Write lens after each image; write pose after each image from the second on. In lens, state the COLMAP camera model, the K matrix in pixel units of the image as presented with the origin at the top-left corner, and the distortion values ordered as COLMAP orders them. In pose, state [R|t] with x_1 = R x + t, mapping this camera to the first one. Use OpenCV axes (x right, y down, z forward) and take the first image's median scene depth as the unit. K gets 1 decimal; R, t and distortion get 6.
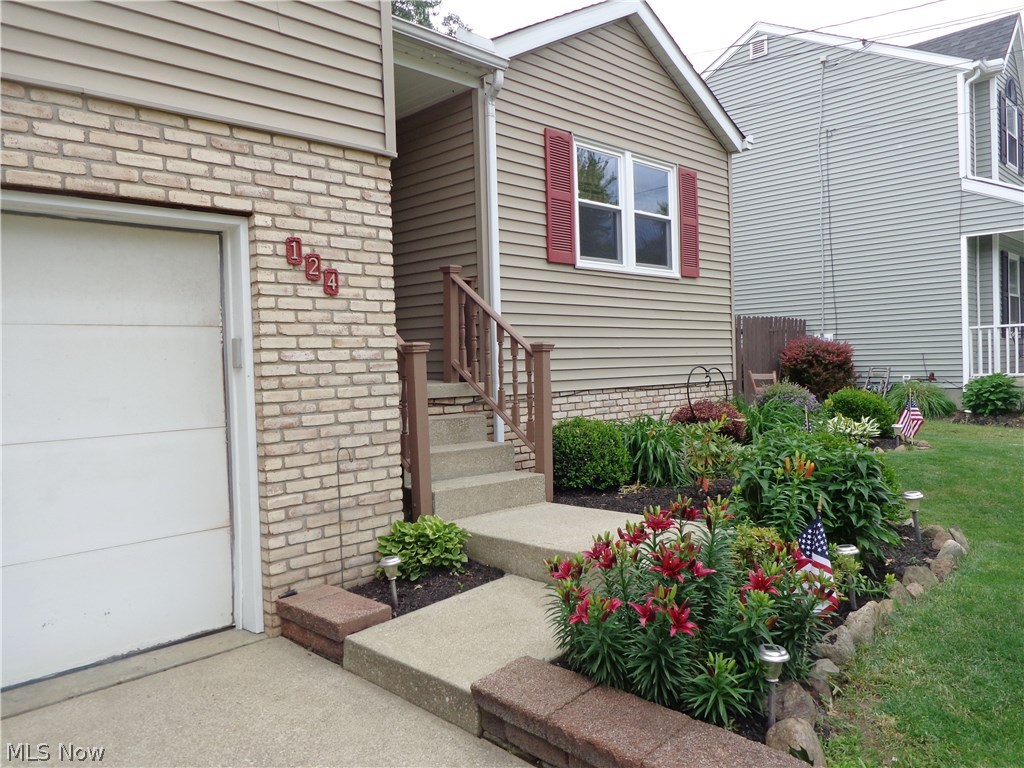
lens RADIAL K [[760.4, 0, 506.7], [0, 760.4, 381.0], [0, 0, 1]] dist [0.003683, -0.005518]
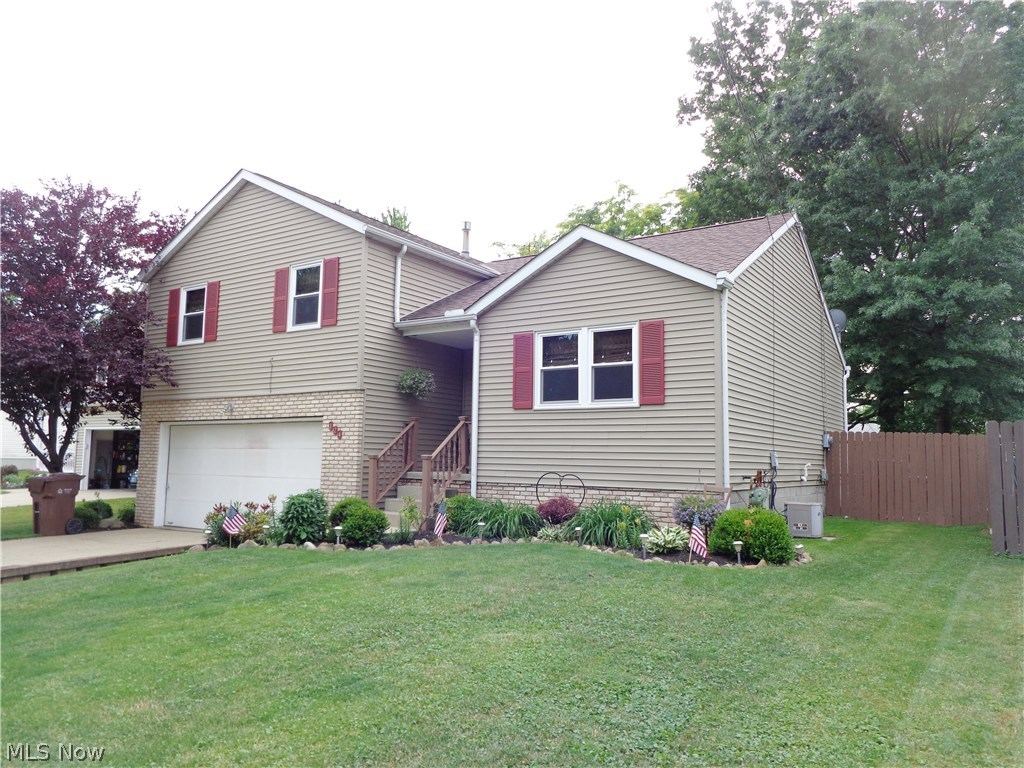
lens RADIAL K [[760.4, 0, 515.9], [0, 760.4, 378.7], [0, 0, 1]] dist [0.003683, -0.005518]
pose [[0.200182, -0.067469, -0.977433, 2.839825], [-0.042155, 0.996109, -0.077392, -0.142361], [0.978851, 0.056696, 0.196559, 1.041185]]
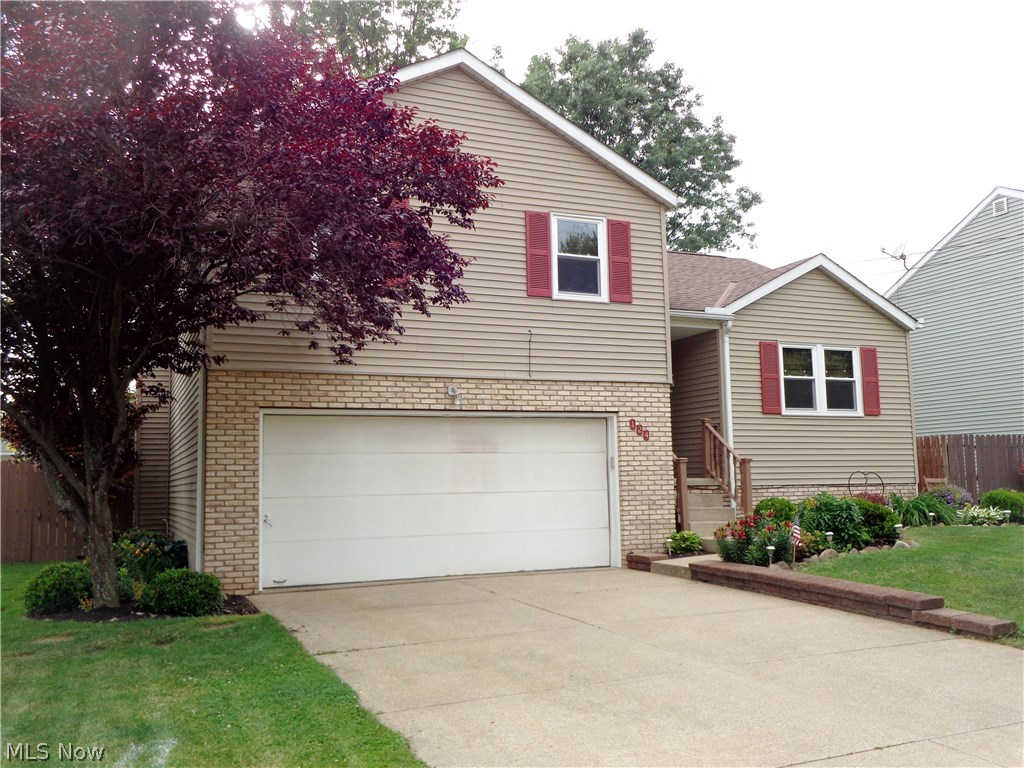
lens RADIAL K [[903.6, 0, 506.2], [0, 903.6, 384.8], [0, 0, 1]] dist [0.019315, -0.000921]
pose [[0.930924, -0.026565, -0.364247, 0.435702], [-0.018649, 0.992592, -0.120053, 0.076309], [0.364738, 0.118553, 0.923532, -1.968416]]
